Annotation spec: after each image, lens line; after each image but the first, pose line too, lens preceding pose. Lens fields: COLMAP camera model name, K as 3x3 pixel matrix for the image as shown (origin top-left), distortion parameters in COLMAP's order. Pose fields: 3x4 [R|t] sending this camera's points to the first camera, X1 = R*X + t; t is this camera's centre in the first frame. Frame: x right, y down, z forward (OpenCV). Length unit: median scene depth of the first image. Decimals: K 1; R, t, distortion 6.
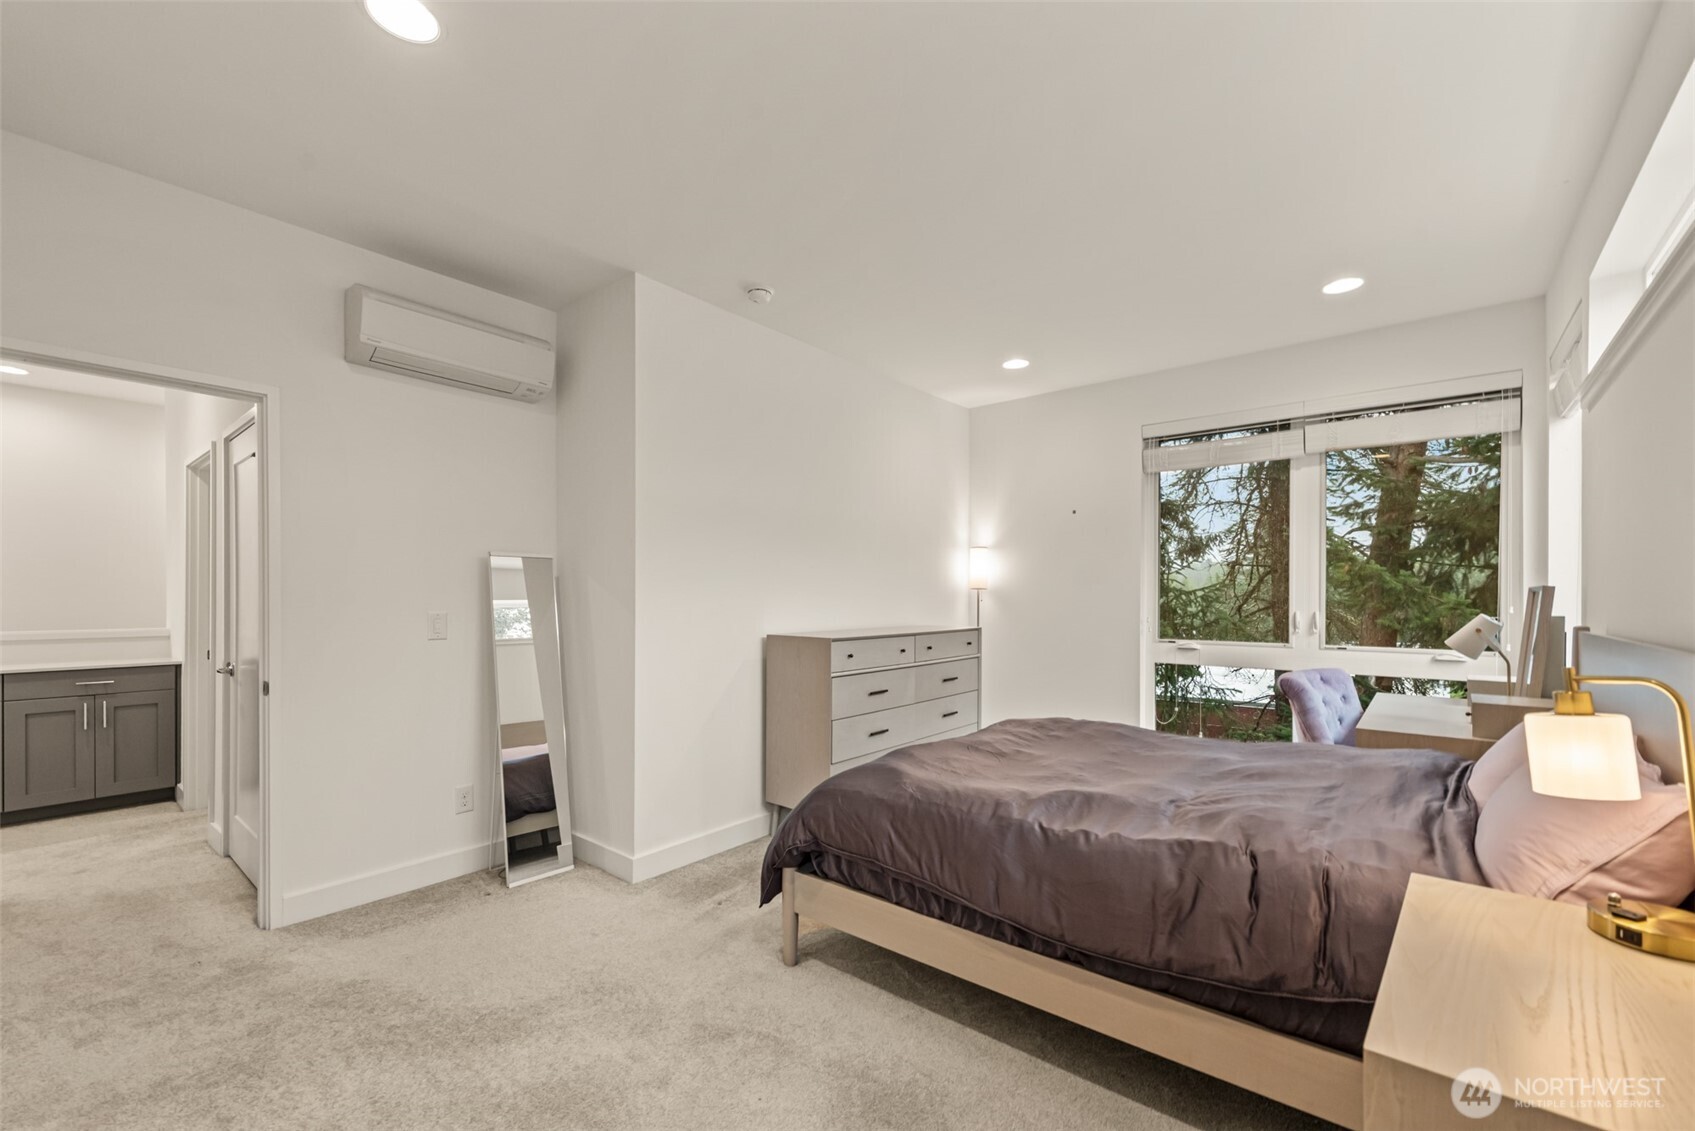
lens RADIAL K [[702.5, 0, 845.4], [0, 702.5, 605.9], [0, 0, 1]] dist [0.000861, 0.000111]
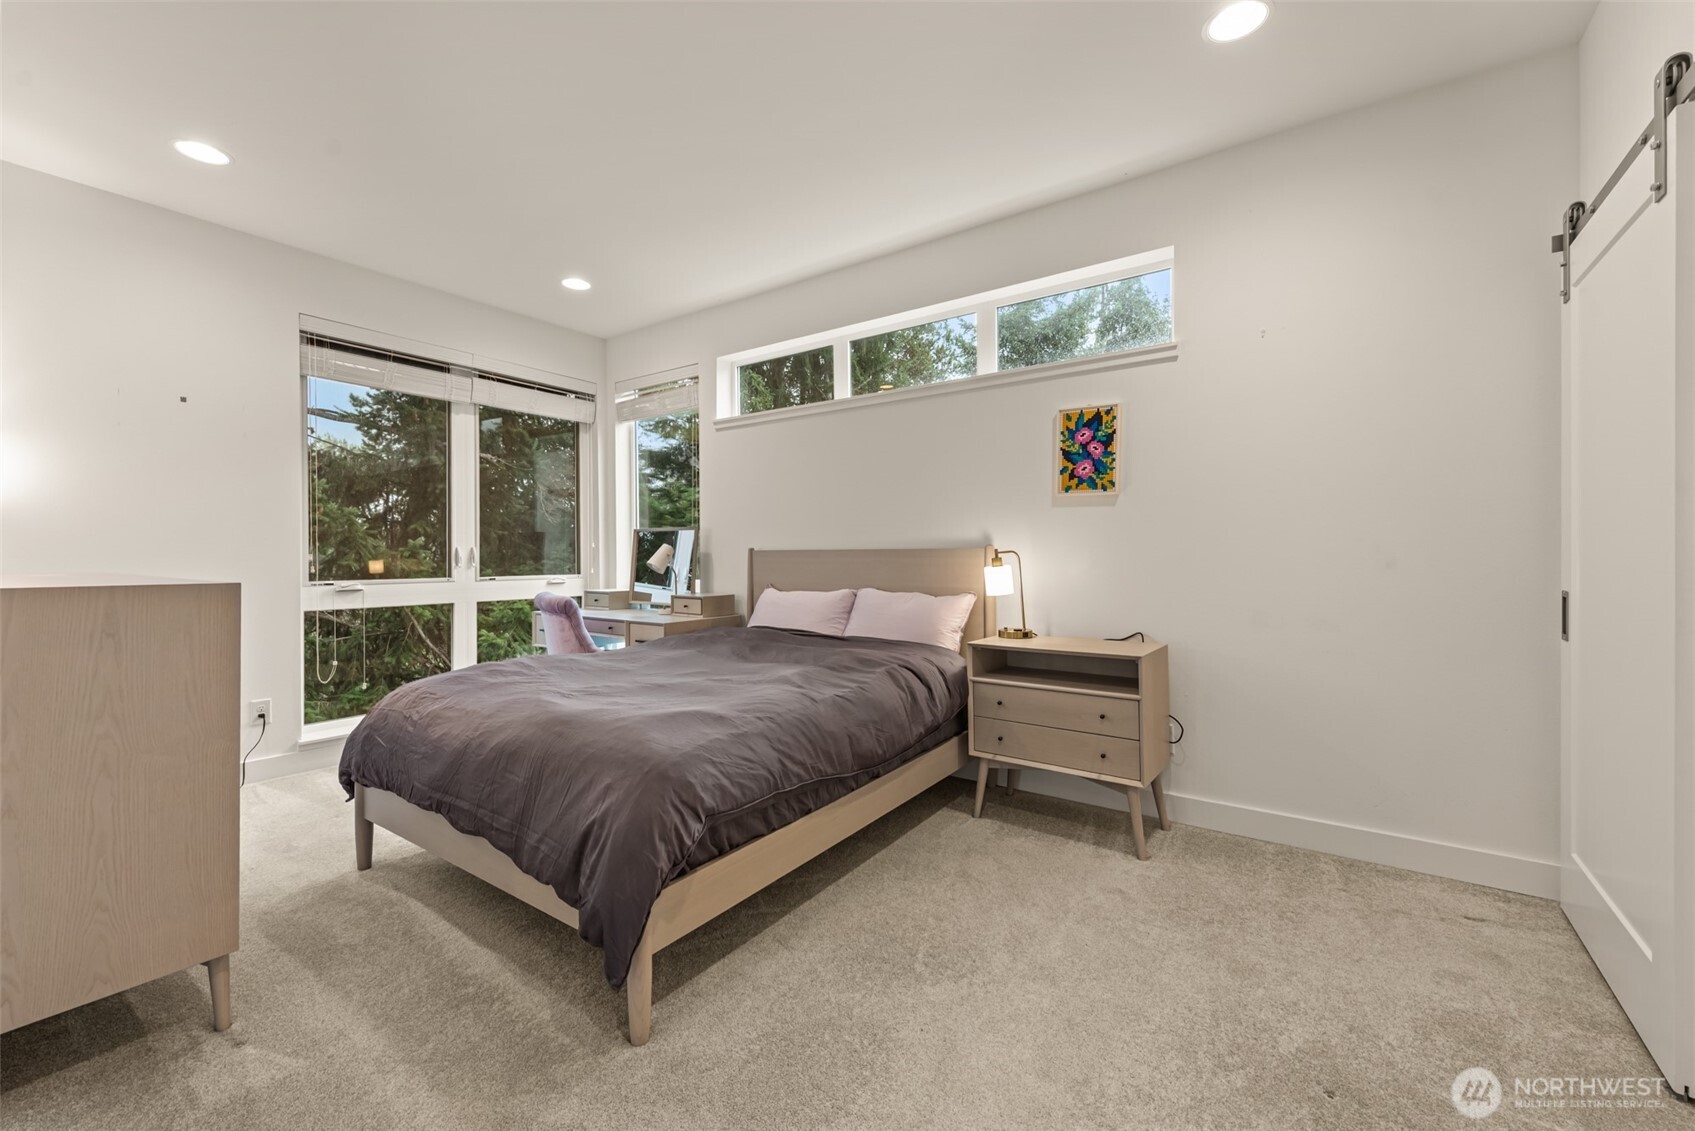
lens RADIAL K [[694.7, 0, 847.5], [0, 694.7, 565.5], [0, 0, 1]] dist [-0.000145, -0.000040]
pose [[-0.082358, -0.016225, 0.996471, -0.456592], [0.005174, 0.999847, 0.016707, 0.020667], [-0.996589, 0.006532, -0.082261, 0.501898]]
